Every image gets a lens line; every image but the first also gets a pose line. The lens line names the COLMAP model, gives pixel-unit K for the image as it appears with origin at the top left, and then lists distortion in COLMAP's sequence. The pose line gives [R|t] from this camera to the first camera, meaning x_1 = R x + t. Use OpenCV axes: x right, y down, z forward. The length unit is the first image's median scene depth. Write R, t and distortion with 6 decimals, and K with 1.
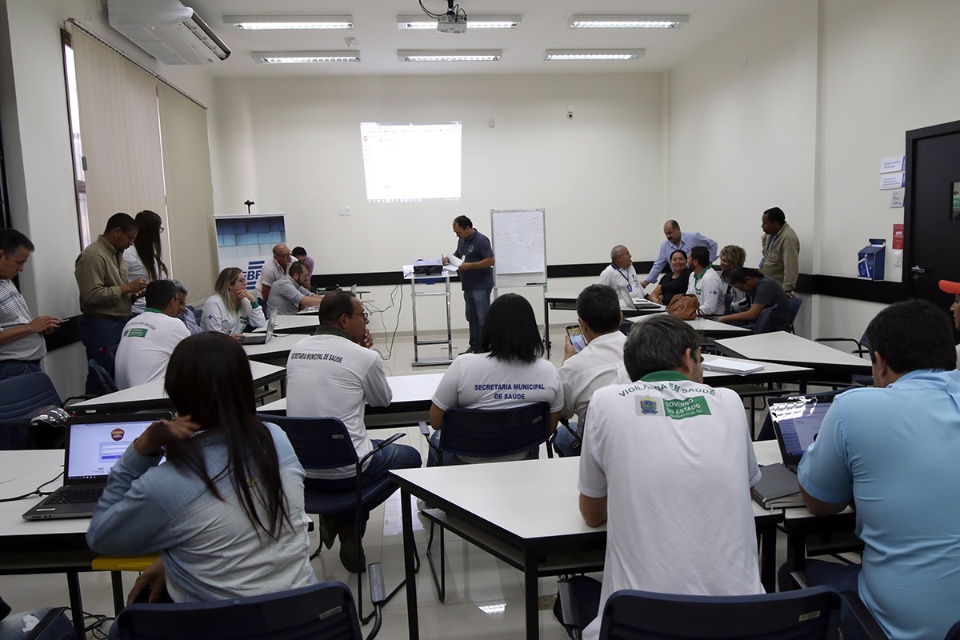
lens RADIAL K [[714.3, 0, 493.3], [0, 714.3, 317.5], [0, 0, 1]] dist [0.002830, -0.064378]
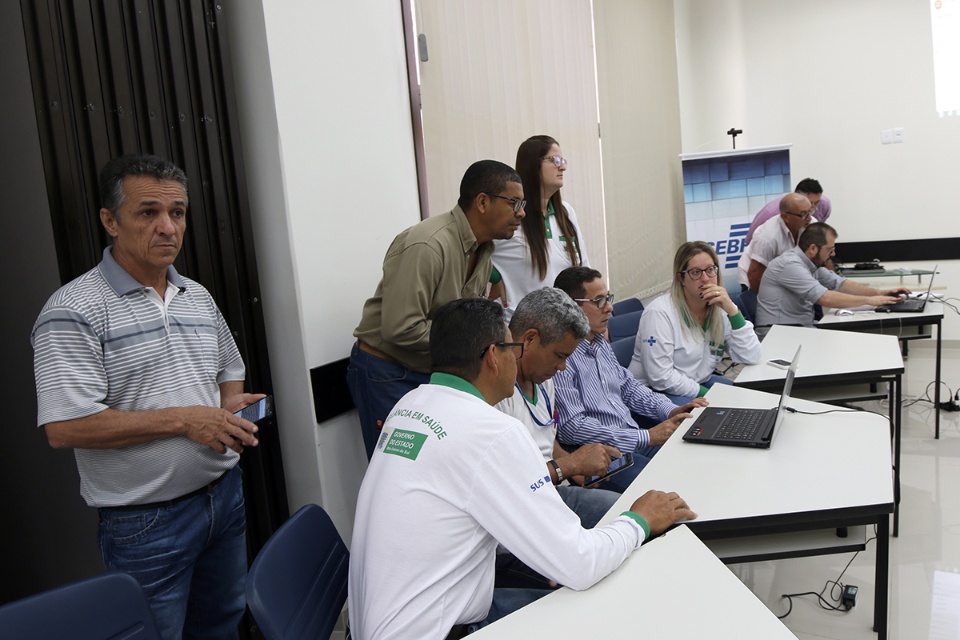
lens RADIAL K [[714.3, 0, 493.3], [0, 714.3, 317.5], [0, 0, 1]] dist [0.002830, -0.064378]
pose [[0.794968, 0.053280, -0.604307, -0.121229], [-0.019199, 0.997846, 0.062721, -0.031536], [0.606347, -0.038259, 0.794279, 0.361656]]
